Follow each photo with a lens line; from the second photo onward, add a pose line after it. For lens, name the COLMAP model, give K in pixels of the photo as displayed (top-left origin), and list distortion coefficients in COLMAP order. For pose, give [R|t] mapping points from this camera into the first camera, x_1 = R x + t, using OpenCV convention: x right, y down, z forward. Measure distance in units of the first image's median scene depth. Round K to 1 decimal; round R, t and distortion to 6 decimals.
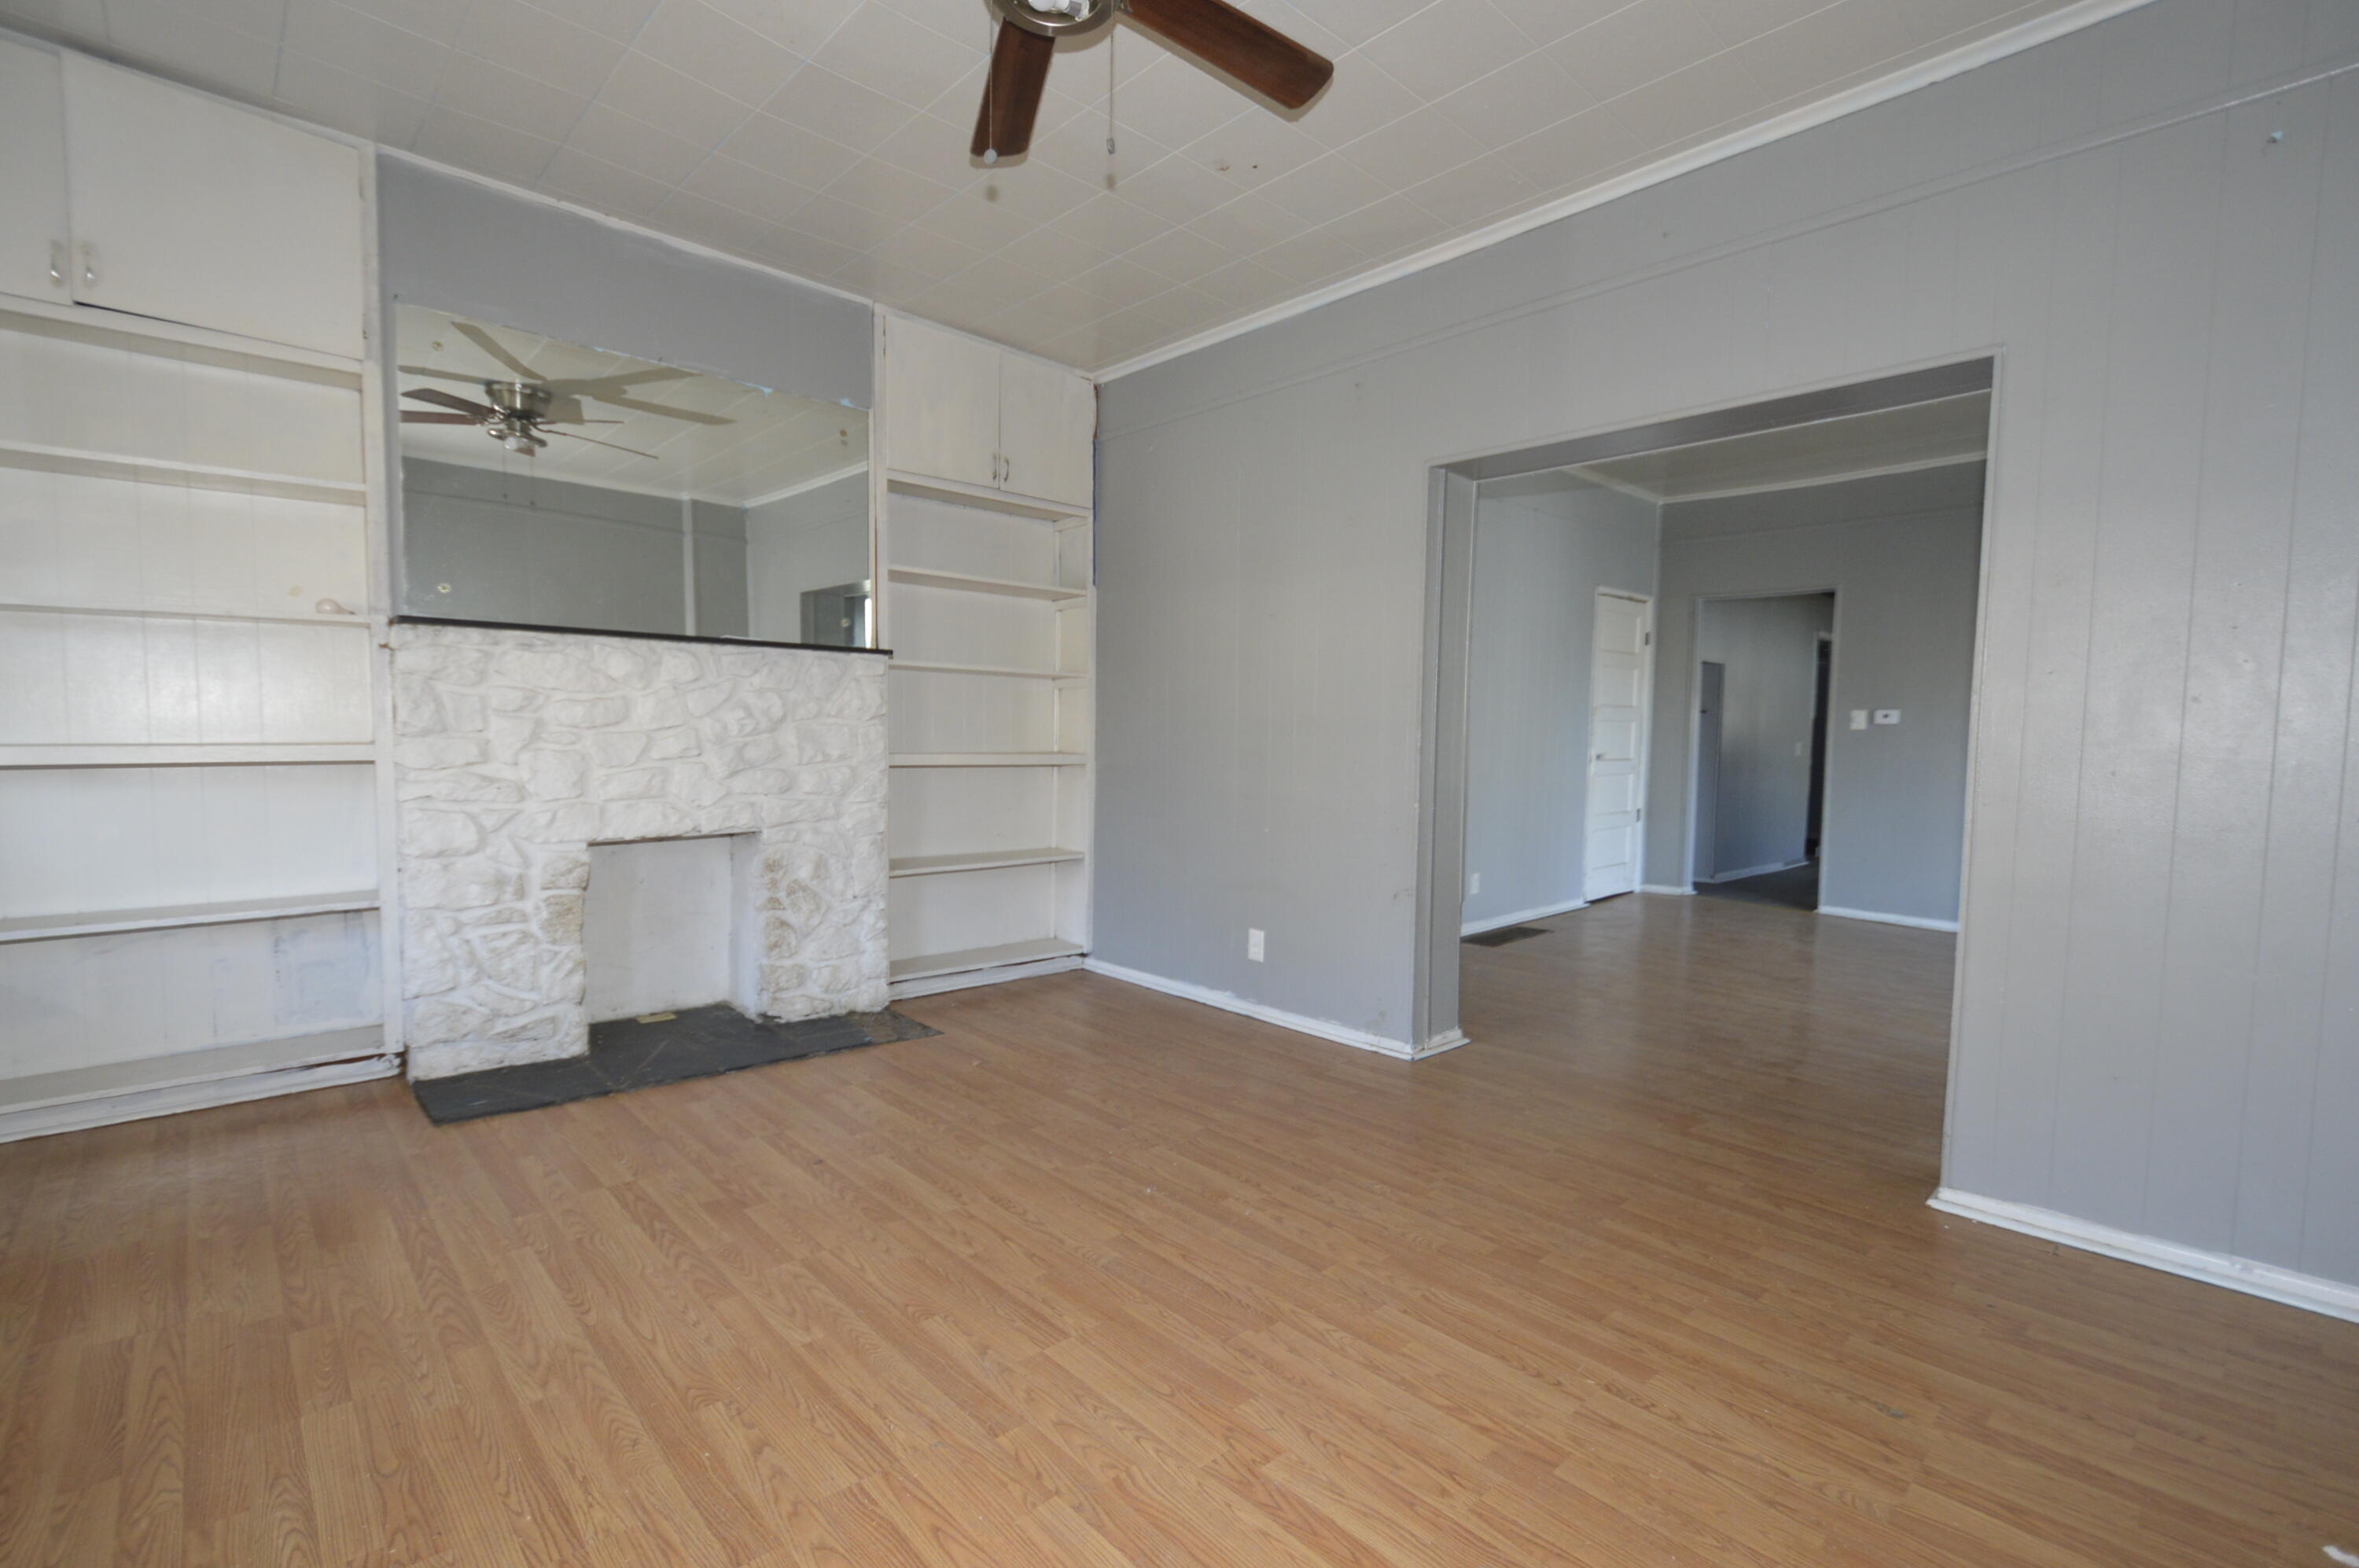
lens RADIAL K [[1042.7, 0, 1180.1], [0, 1042.7, 793.4], [0, 0, 1]] dist [0.015177, -0.009976]
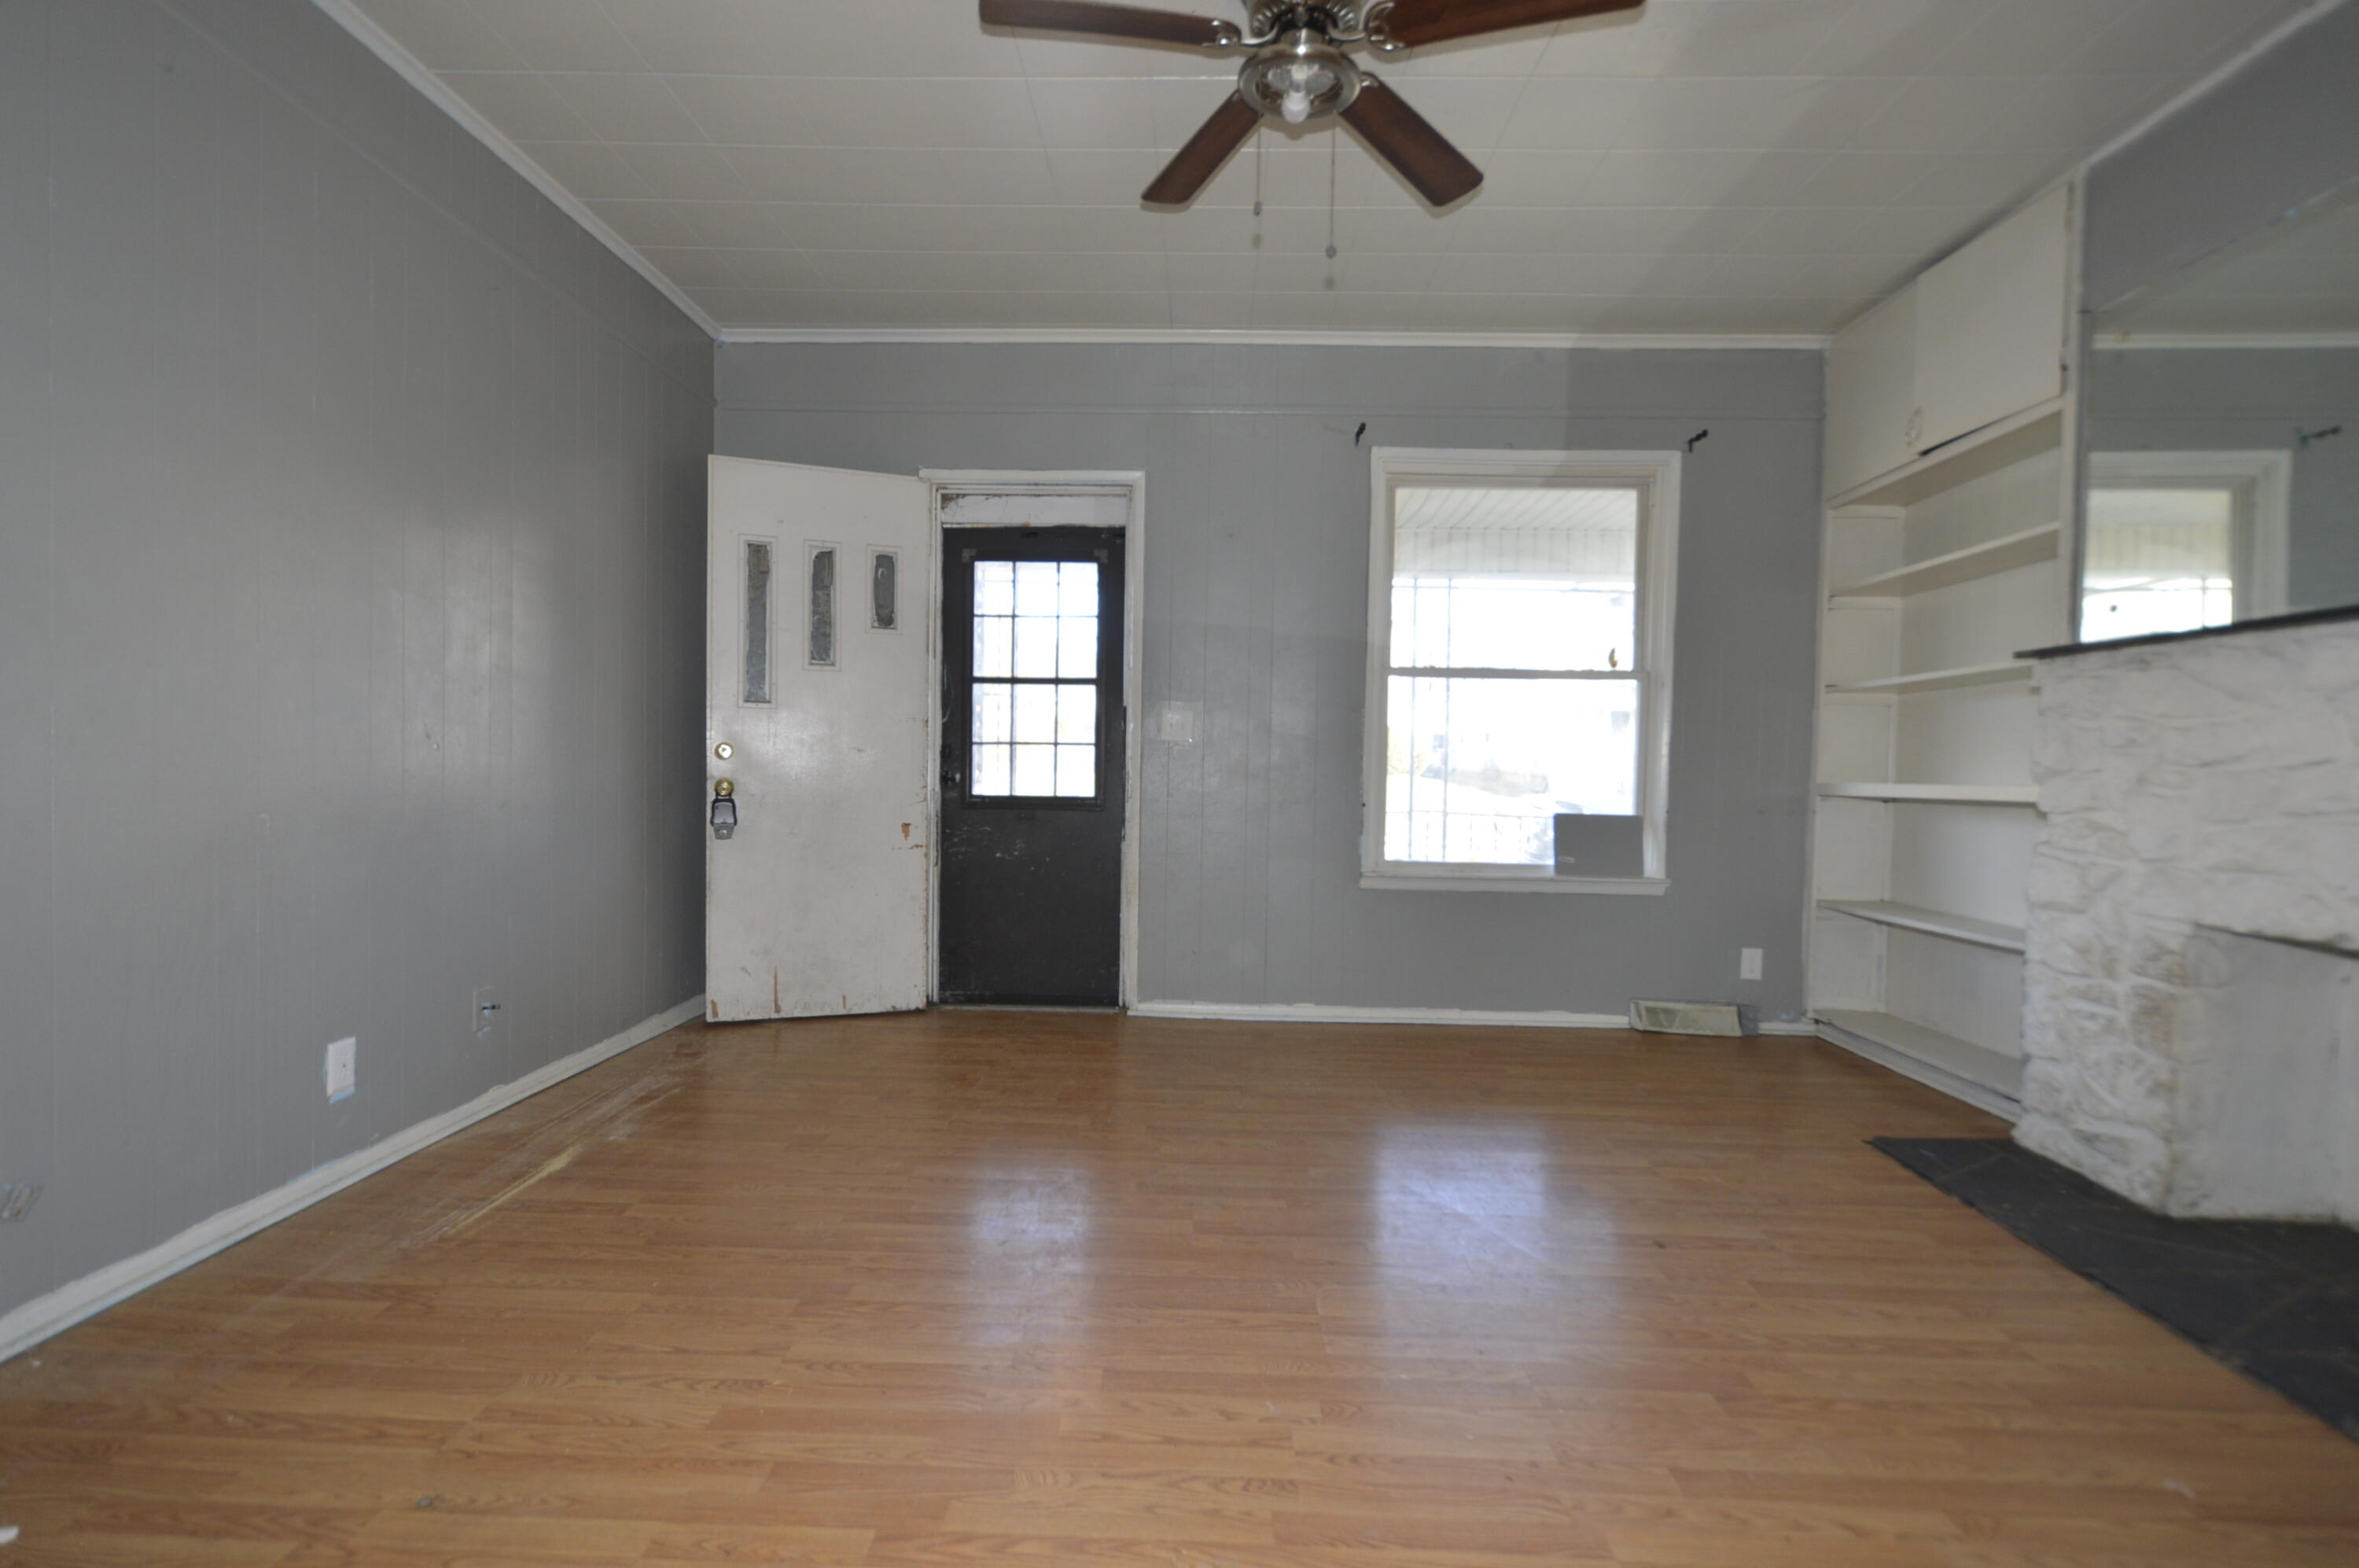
lens RADIAL K [[1063.4, 0, 1177.4], [0, 1063.4, 794.9], [0, 0, 1]] dist [0.000295, -0.000398]
pose [[-0.707269, -0.007660, -0.706903, 0.475542], [-0.072077, 0.995512, 0.061327, -0.039411], [0.703261, 0.094326, -0.704647, 1.088449]]
